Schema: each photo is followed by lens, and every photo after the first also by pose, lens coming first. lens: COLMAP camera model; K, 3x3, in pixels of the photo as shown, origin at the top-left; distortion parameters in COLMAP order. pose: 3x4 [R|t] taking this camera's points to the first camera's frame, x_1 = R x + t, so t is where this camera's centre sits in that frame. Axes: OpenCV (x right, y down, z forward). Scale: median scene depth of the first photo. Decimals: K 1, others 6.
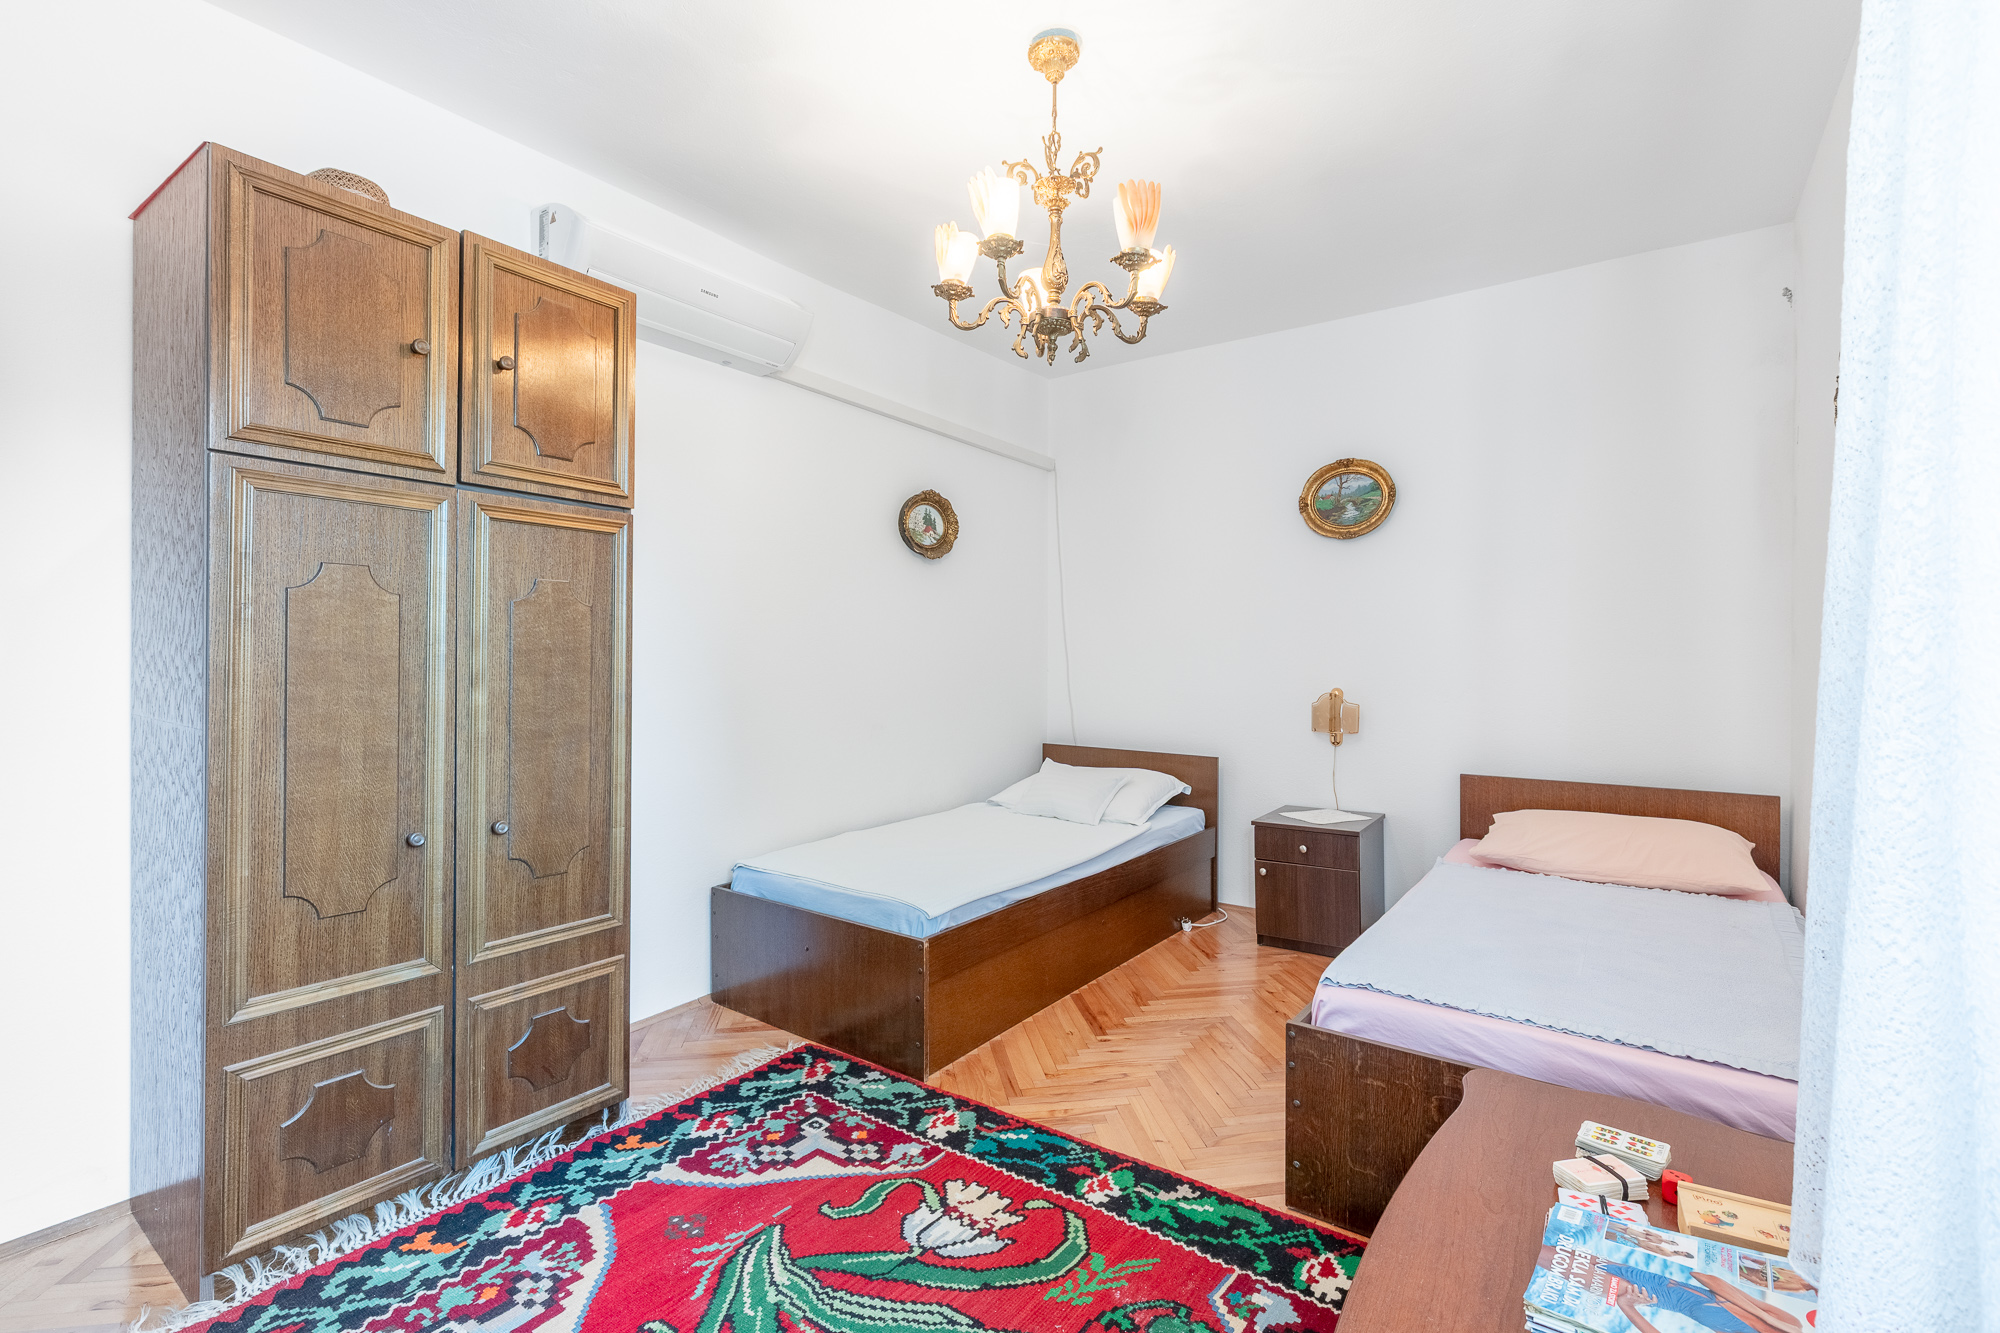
lens RADIAL K [[910.3, 0, 1002.7], [0, 910.3, 664.6], [0, 0, 1]] dist [0.003486, 0.000121]
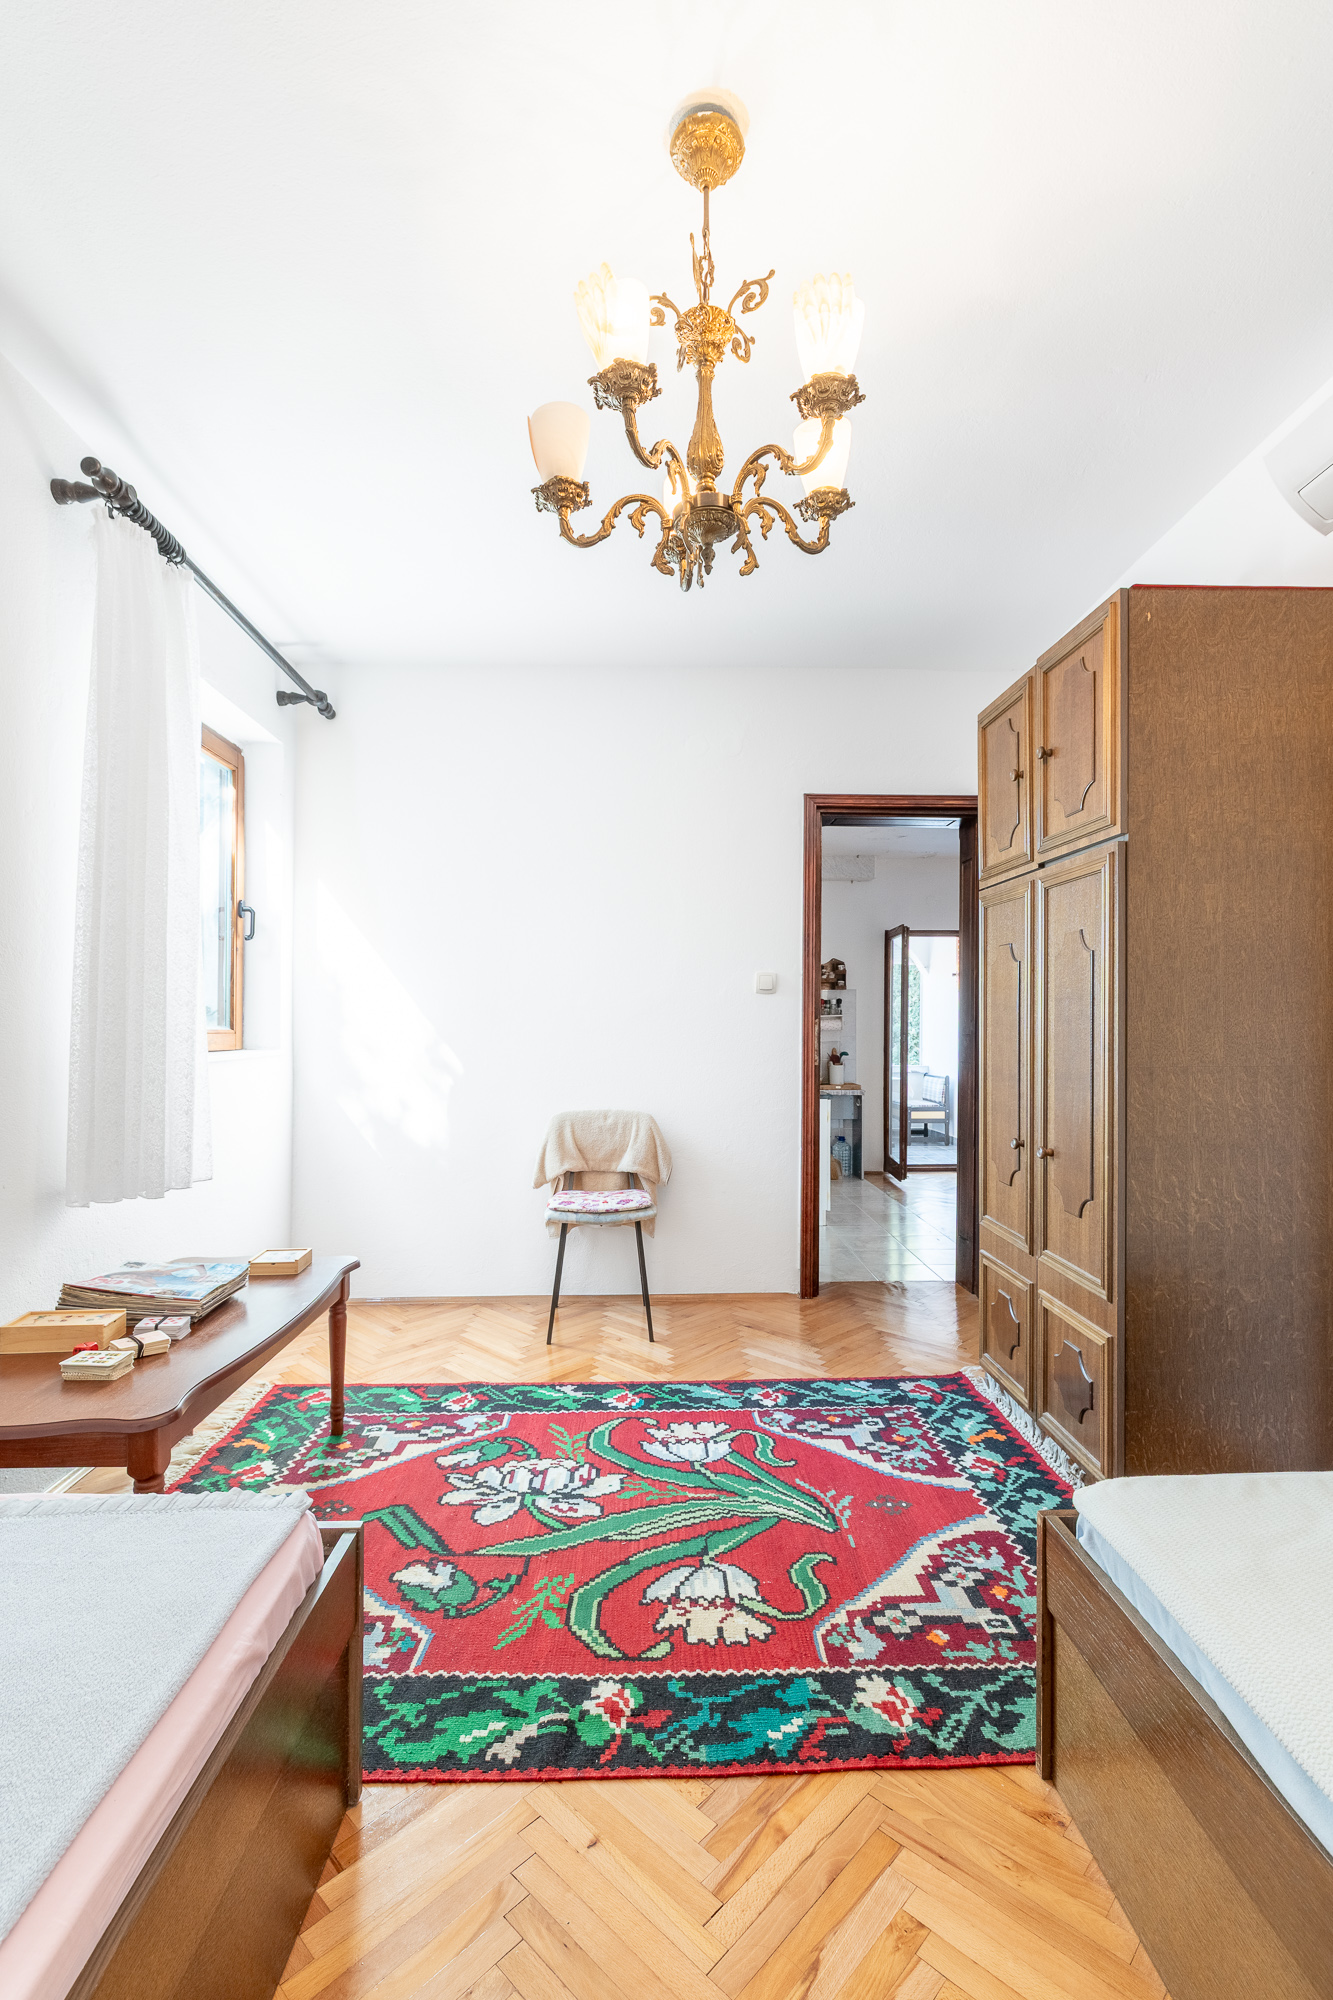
lens RADIAL K [[910.3, 0, 667.4], [0, 910.3, 1004.8], [0, 0, 1]] dist [0.003486, 0.000121]
pose [[-0.789425, -0.017313, -0.613603, 0.555663], [-0.010598, 0.999838, -0.014576, 0.015338], [0.613756, -0.005003, -0.789480, 1.672811]]
